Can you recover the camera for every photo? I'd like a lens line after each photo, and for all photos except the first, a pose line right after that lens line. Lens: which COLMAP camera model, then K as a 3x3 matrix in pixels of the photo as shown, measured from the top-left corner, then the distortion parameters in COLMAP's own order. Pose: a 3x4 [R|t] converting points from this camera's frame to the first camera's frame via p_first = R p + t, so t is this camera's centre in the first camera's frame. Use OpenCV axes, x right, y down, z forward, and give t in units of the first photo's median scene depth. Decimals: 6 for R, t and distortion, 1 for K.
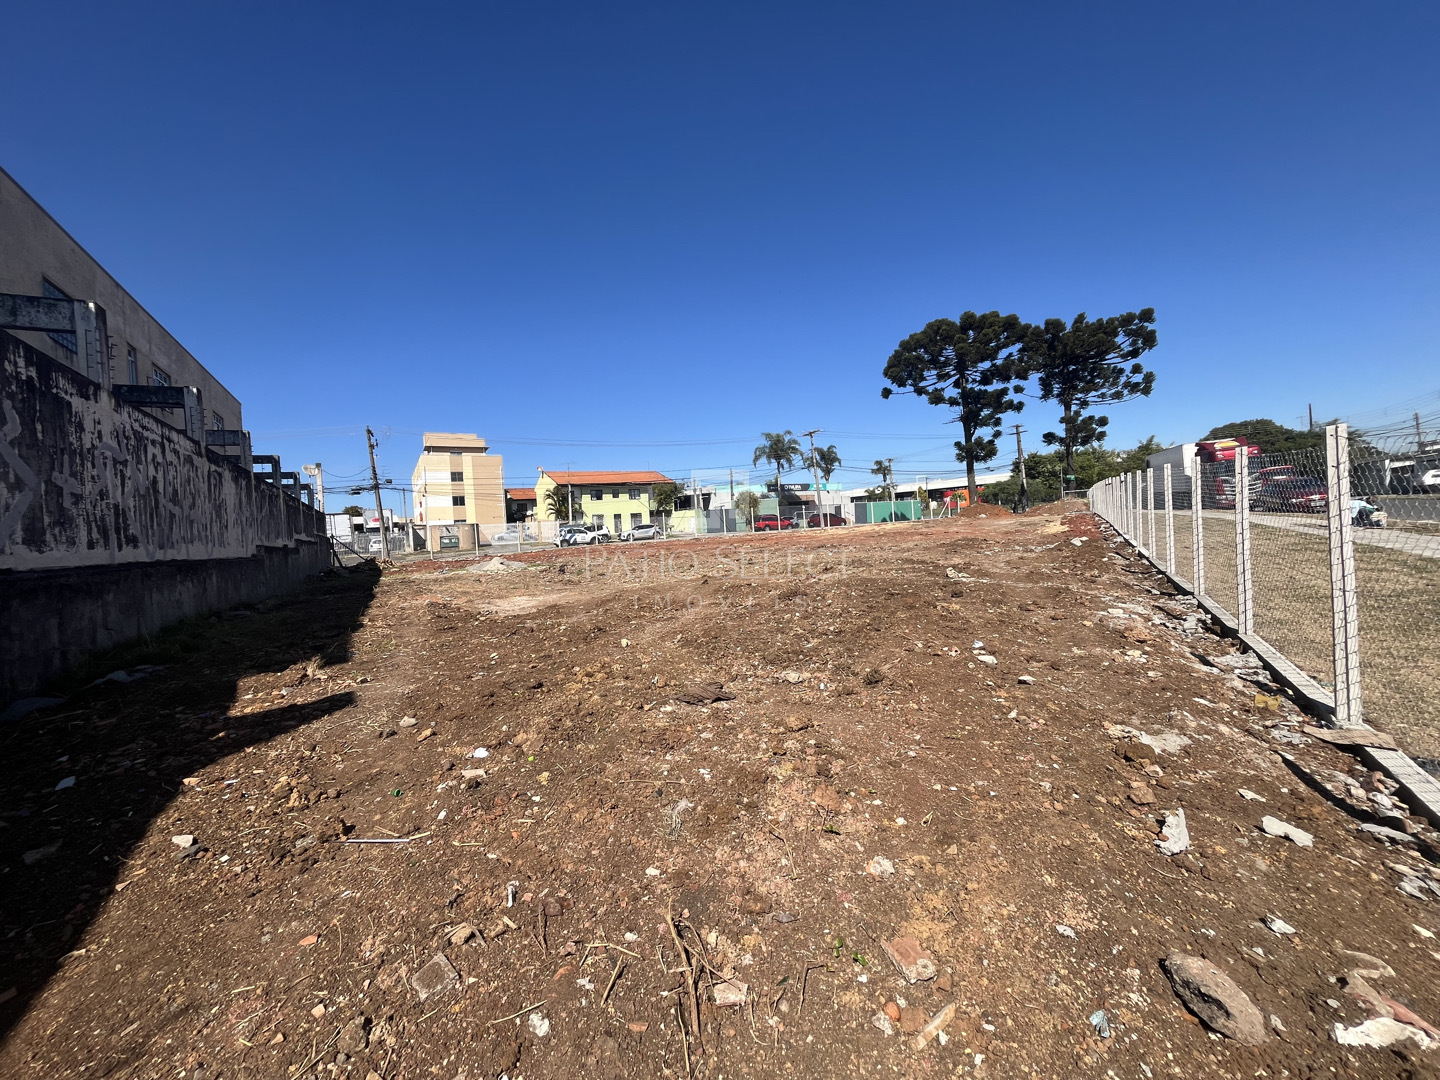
lens RADIAL K [[579.6, 0, 716.0], [0, 579.6, 542.0], [0, 0, 1]] dist [-0.003244, 0.000124]
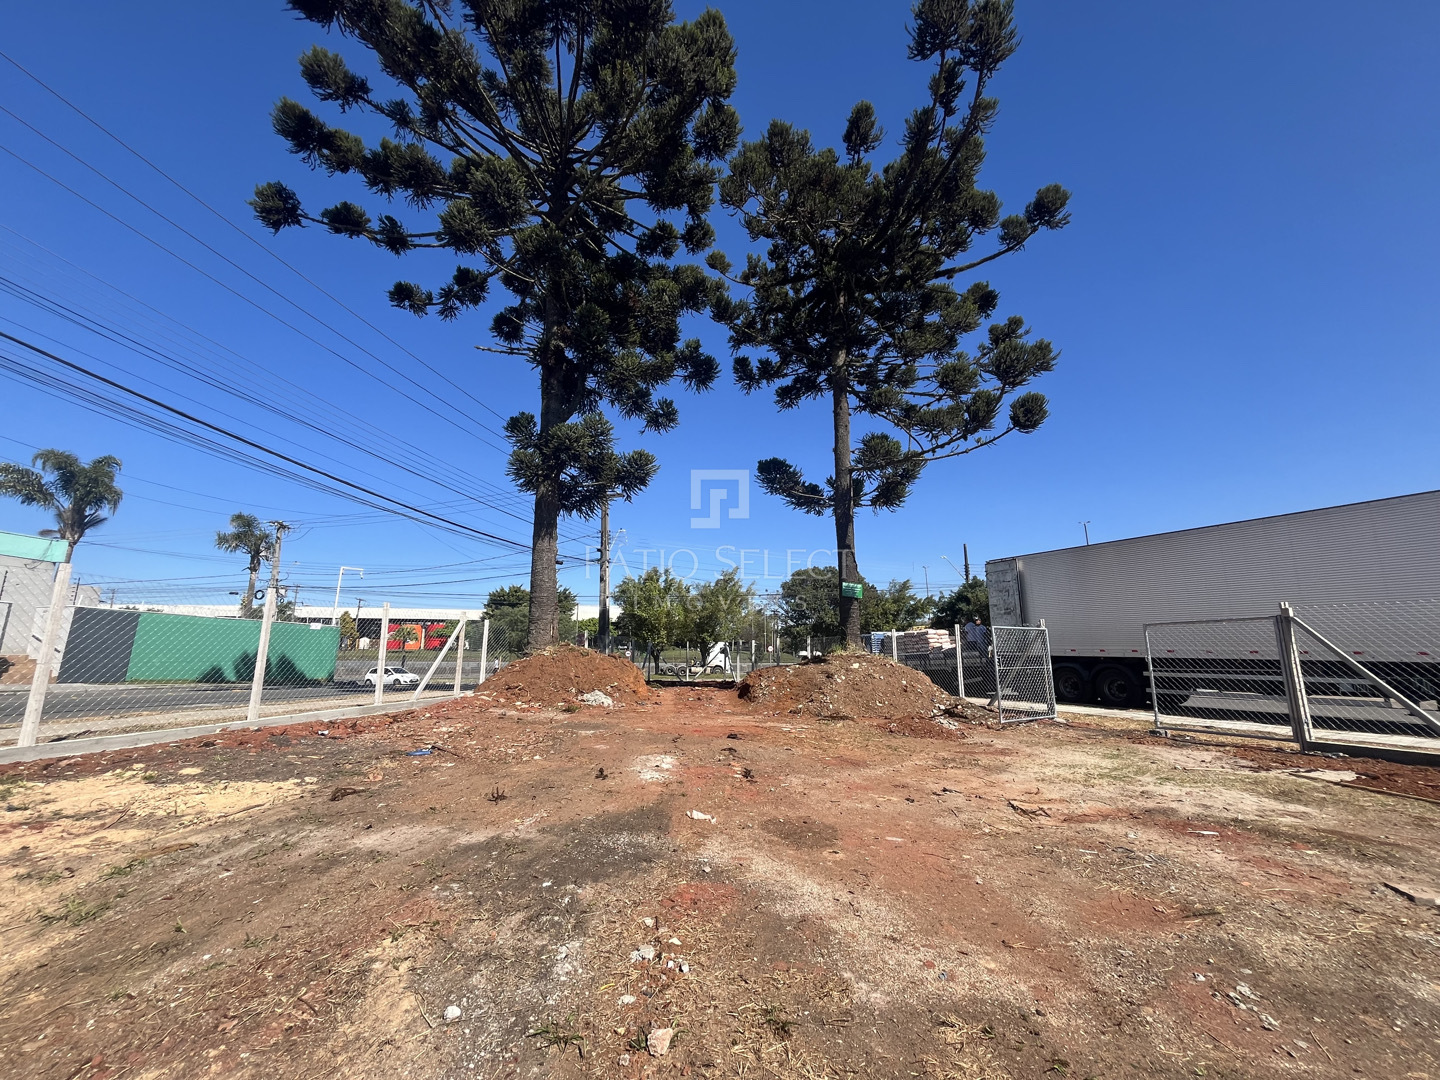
lens RADIAL K [[579.6, 0, 713.7], [0, 579.6, 539.7], [0, 0, 1]] dist [-0.003244, 0.000124]
pose [[0.617354, 0.223406, 0.754297, 0.292248], [-0.028203, 0.964498, -0.262580, -0.047422], [-0.786180, 0.140832, 0.601738, 0.811000]]
